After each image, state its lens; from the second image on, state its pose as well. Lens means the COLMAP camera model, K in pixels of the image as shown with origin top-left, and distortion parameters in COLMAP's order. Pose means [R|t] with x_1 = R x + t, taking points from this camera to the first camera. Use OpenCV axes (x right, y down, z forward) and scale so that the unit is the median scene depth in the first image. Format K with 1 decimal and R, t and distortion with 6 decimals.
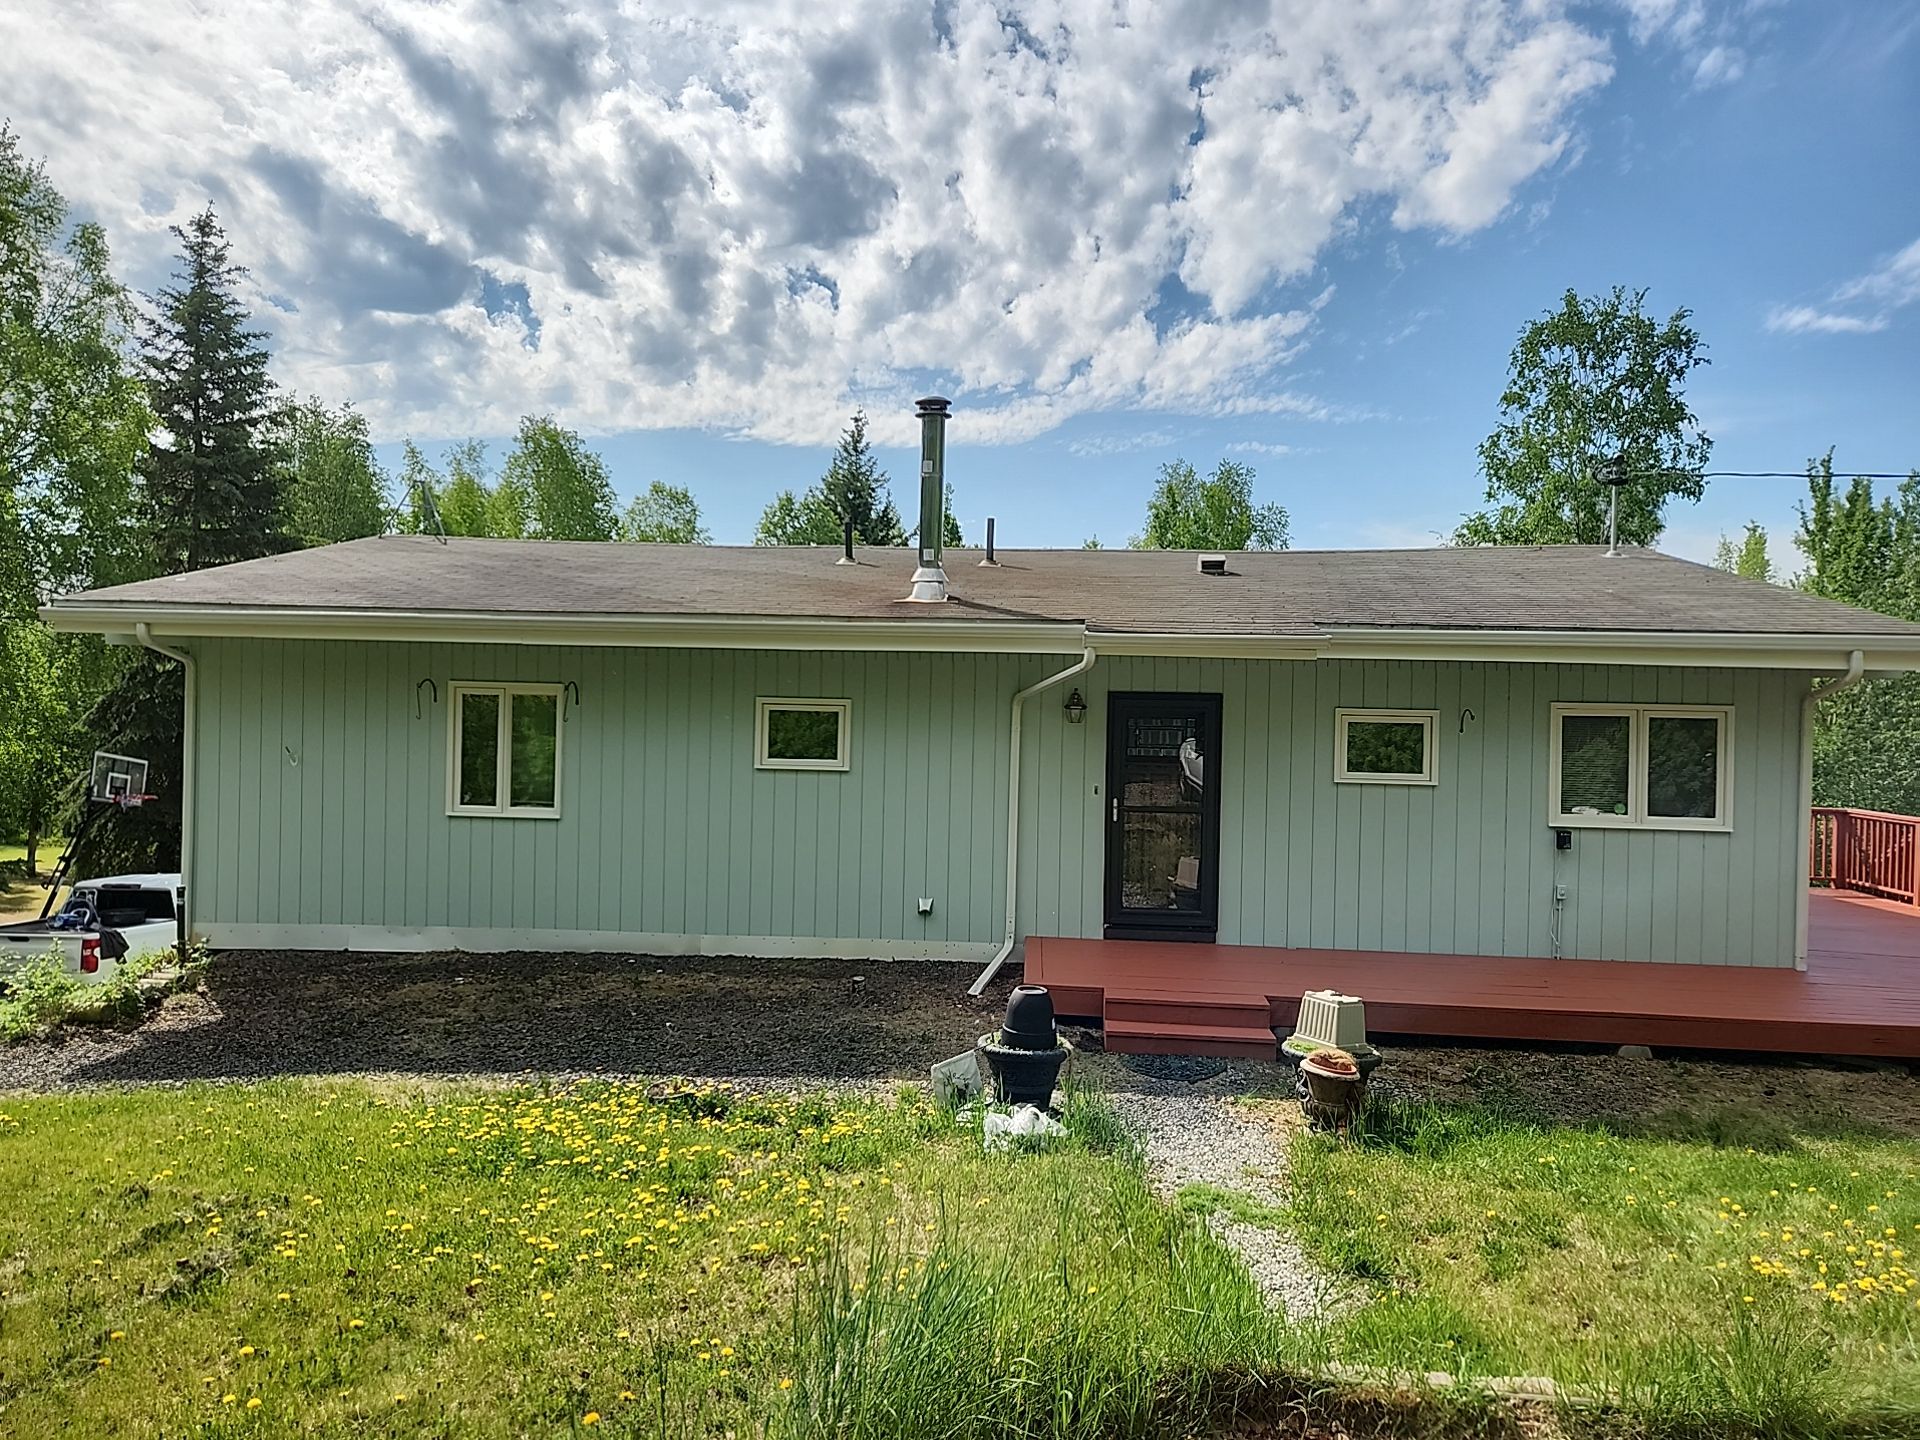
lens RADIAL K [[1220.0, 0, 960.0], [0, 1220.0, 720.0], [0, 0, 1]] dist [0.041328, -0.026812]
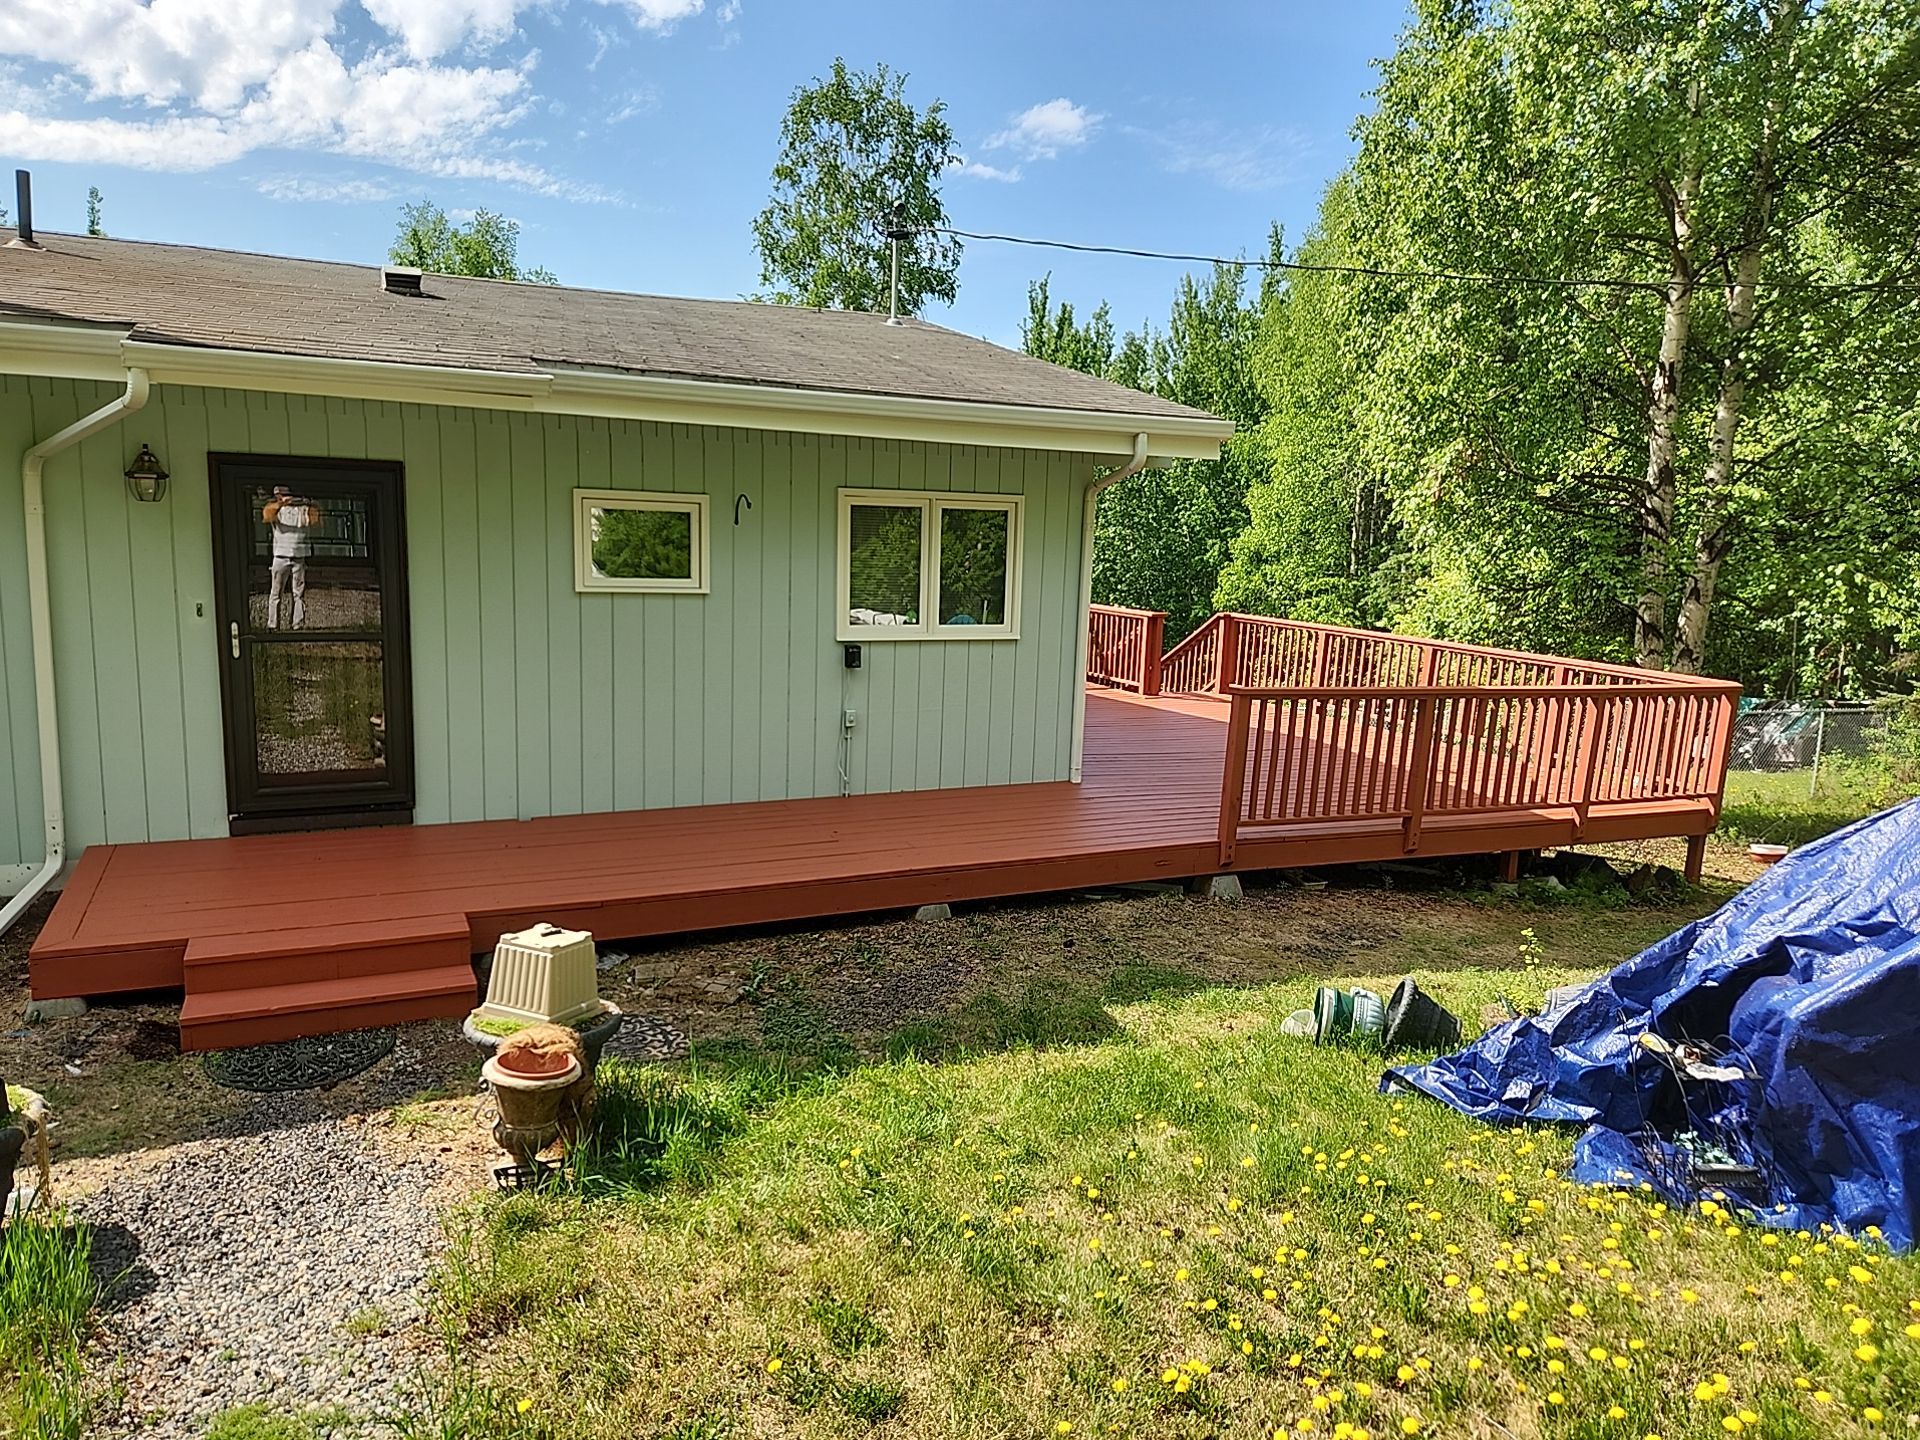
lens RADIAL K [[1220.0, 0, 960.0], [0, 1220.0, 720.0], [0, 0, 1]] dist [0.041328, -0.026812]
pose [[0.847392, -0.075223, 0.525612, 0.107739], [-0.011635, 0.987045, 0.160020, 0.006861], [-0.530840, -0.141715, 0.835539, 0.248519]]
